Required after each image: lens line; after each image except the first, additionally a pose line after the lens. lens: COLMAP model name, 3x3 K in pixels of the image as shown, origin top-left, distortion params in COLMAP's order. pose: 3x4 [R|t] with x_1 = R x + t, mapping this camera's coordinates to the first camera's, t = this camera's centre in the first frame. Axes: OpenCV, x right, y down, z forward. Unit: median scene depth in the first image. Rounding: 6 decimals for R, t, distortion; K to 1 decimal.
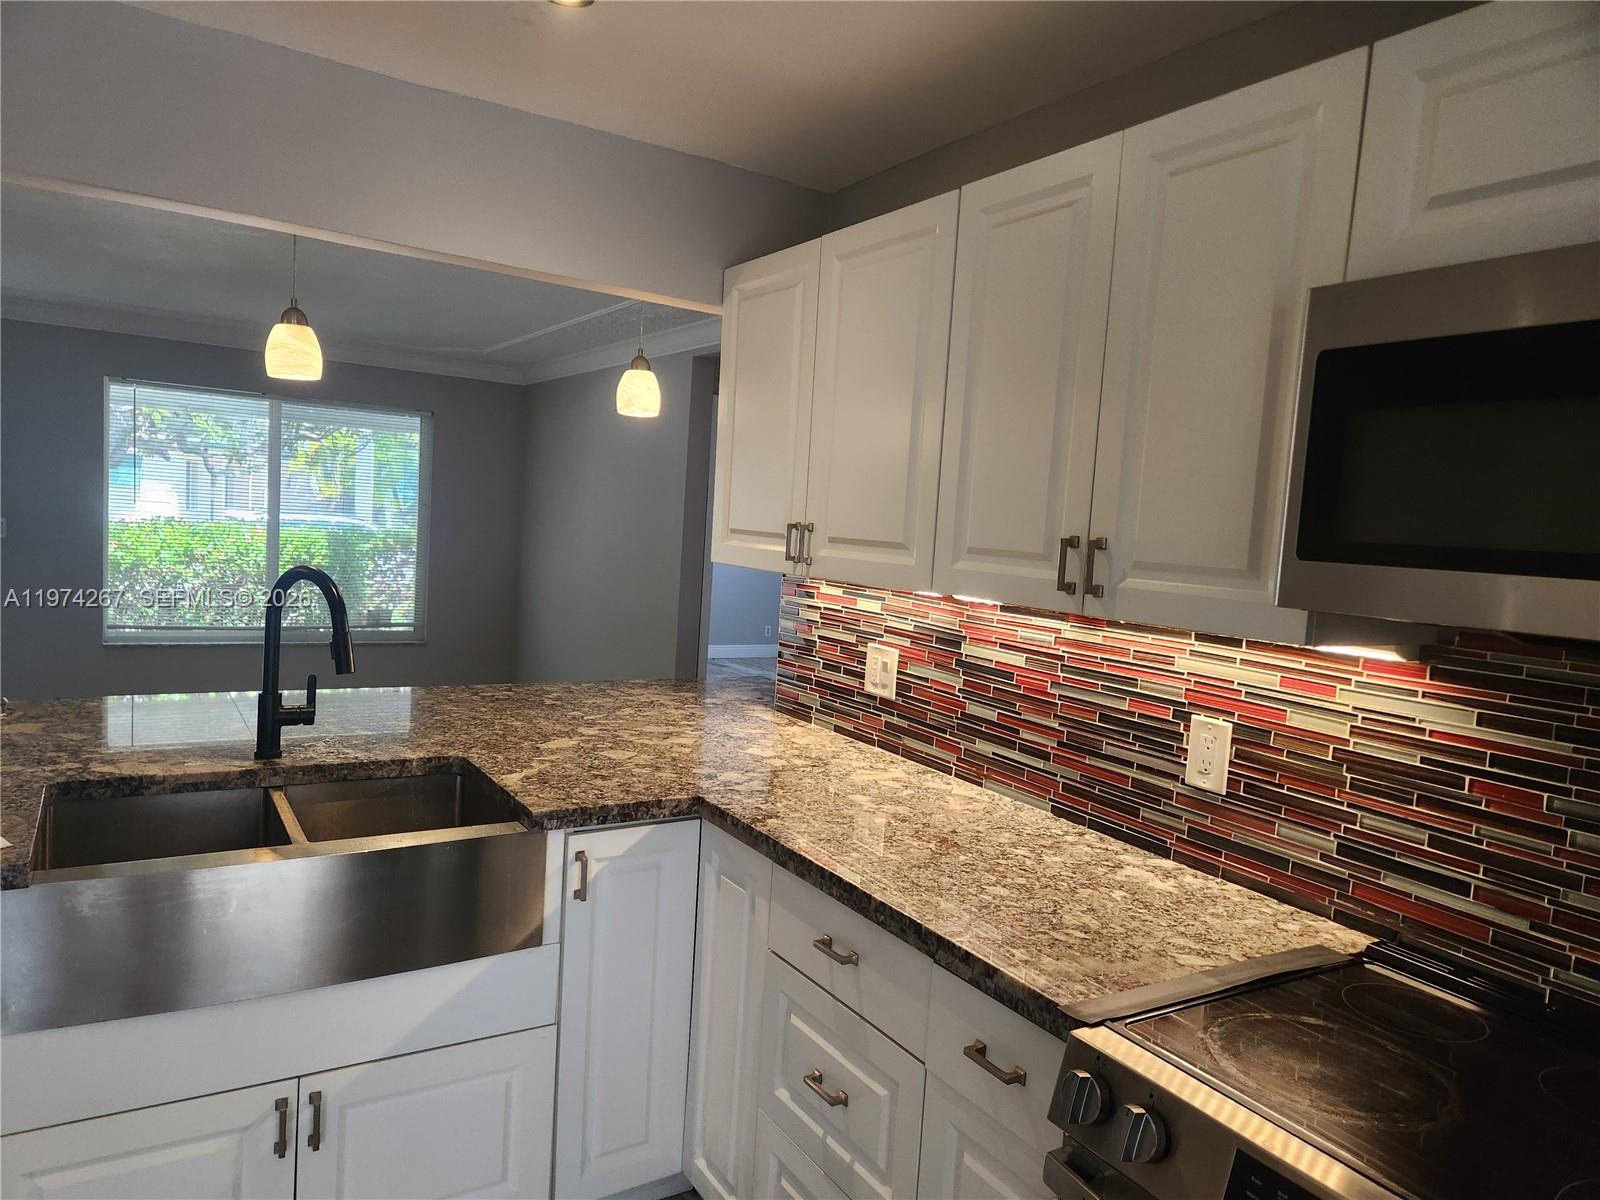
lens RADIAL K [[1078.0, 0, 797.6], [0, 1078.0, 606.5], [0, 0, 1]] dist [0.068027, -0.060851]
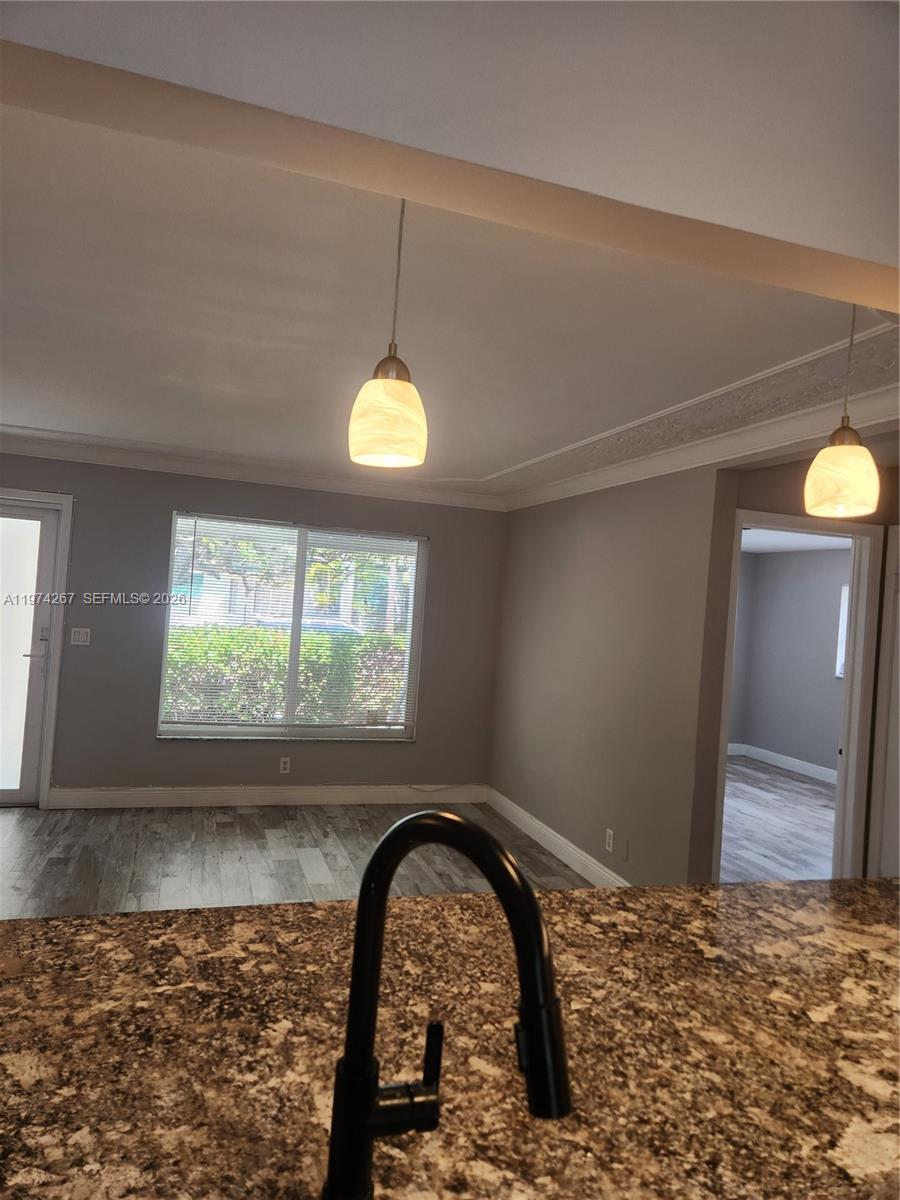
lens RADIAL K [[808.5, 0, 473.5], [0, 808.5, 598.5], [0, 0, 1]] dist [0.068027, -0.060851]
pose [[0.976878, 0.002068, -0.213786, -0.107800], [-0.024895, 0.994251, -0.104136, -0.027289], [0.212342, 0.107051, 0.971314, 0.192546]]
